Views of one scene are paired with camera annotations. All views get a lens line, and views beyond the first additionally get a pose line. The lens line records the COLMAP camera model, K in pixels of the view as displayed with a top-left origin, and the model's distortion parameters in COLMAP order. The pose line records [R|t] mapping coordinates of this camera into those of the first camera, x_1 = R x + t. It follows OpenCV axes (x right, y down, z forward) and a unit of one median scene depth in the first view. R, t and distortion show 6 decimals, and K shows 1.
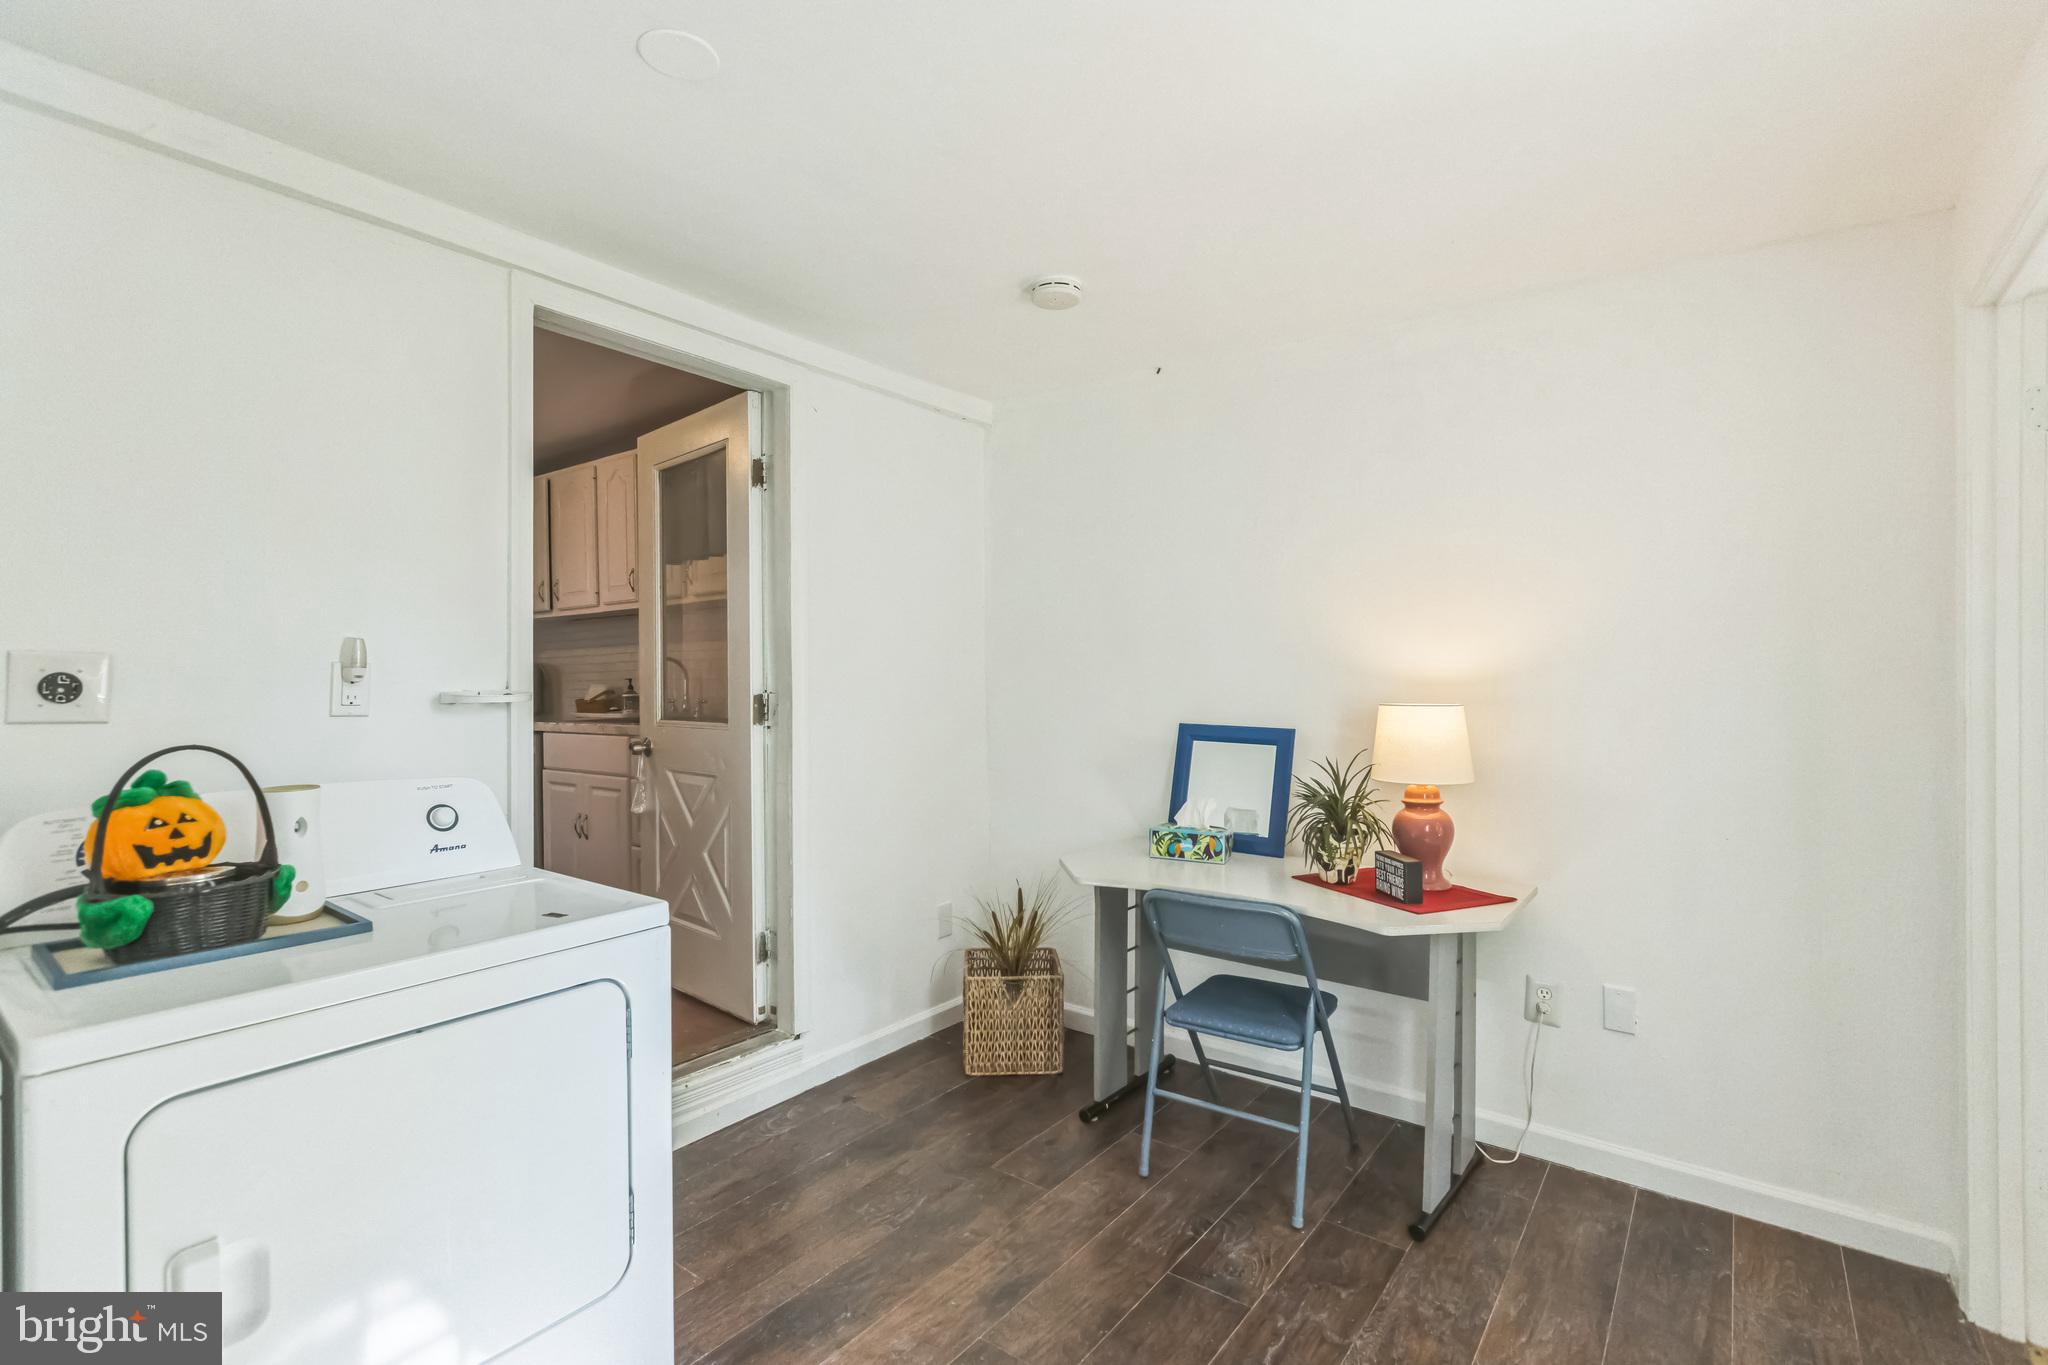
lens RADIAL K [[935.9, 0, 1030.4], [0, 935.9, 692.3], [0, 0, 1]] dist [0.005315, 0.000460]
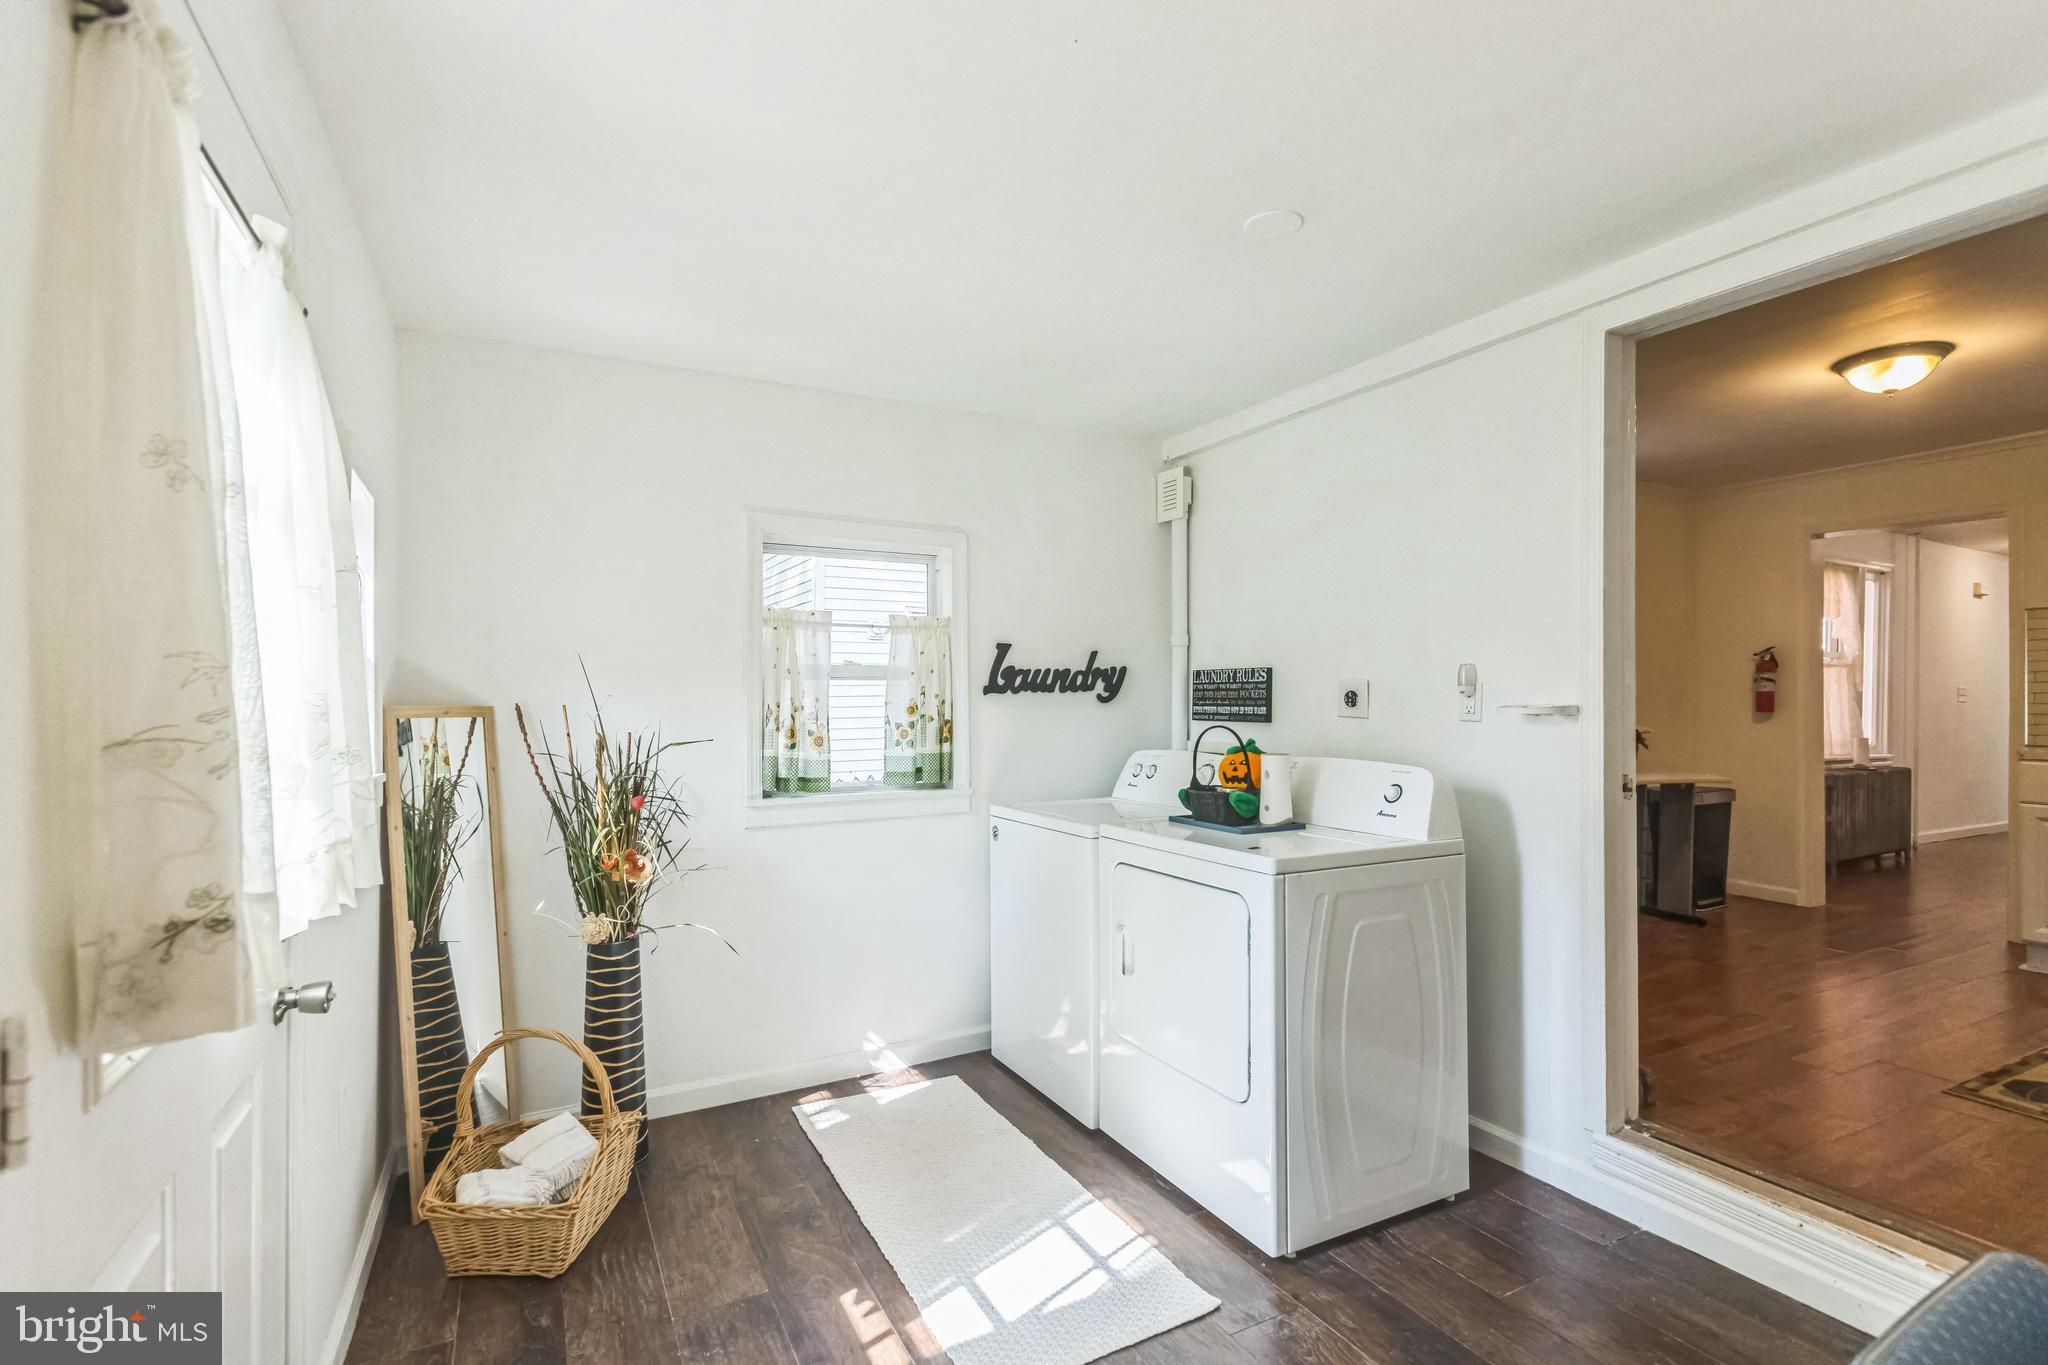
lens RADIAL K [[935.9, 0, 1033.1], [0, 935.9, 695.8], [0, 0, 1]] dist [0.005315, 0.000460]
pose [[-0.402903, 0.004385, -0.915232, 0.771321], [-0.005341, 0.999960, 0.007142, -0.017399], [0.915227, 0.007766, -0.402863, 0.966937]]
